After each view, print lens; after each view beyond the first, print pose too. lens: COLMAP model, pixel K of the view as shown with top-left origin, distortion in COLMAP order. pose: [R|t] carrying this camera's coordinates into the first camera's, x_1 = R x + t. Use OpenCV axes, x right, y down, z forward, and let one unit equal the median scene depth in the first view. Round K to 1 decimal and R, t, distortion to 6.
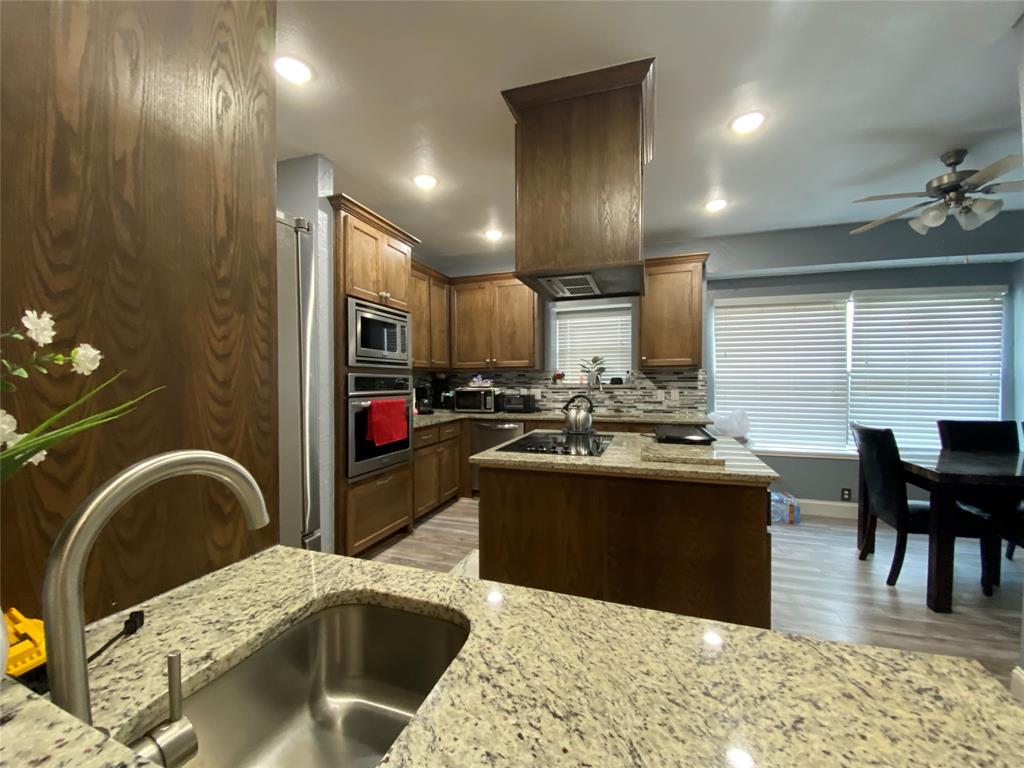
lens RADIAL K [[417.5, 0, 513.5], [0, 417.5, 390.4], [0, 0, 1]] dist [0.012182, -0.016638]
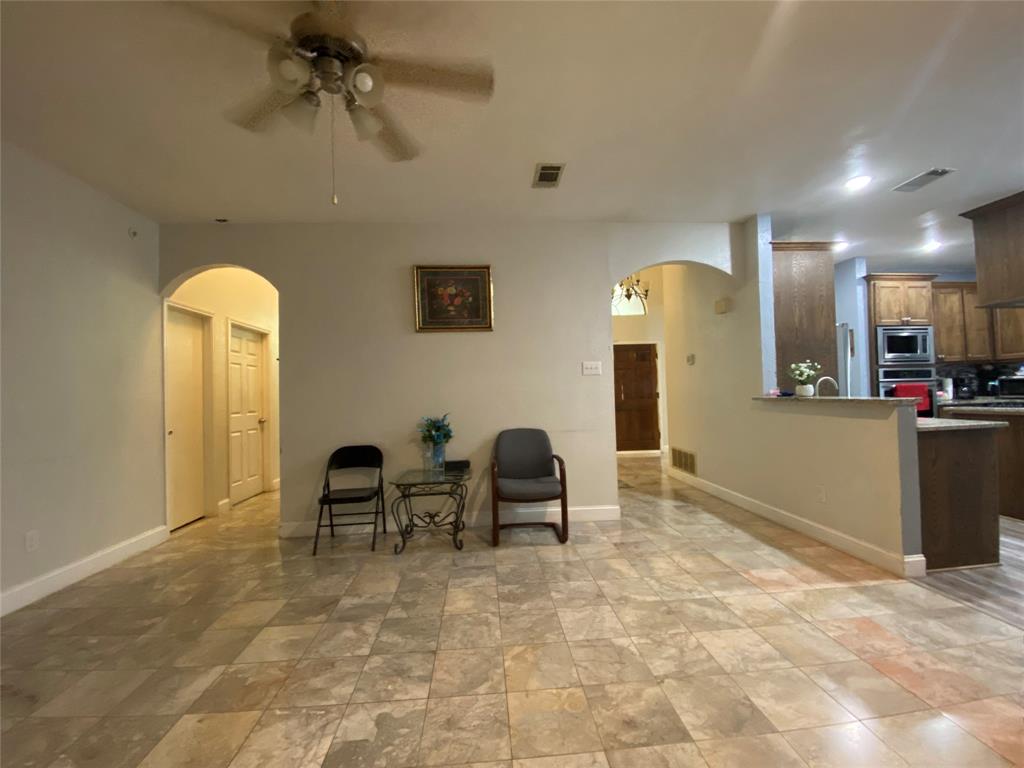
lens RADIAL K [[417.5, 0, 512.1], [0, 417.5, 384.2], [0, 0, 1]] dist [0.012182, -0.016638]
pose [[0.393809, -0.029869, -0.918707, 0.531909], [0.003629, 0.999515, -0.030940, 0.062835], [0.919185, 0.008851, 0.393727, -0.973631]]
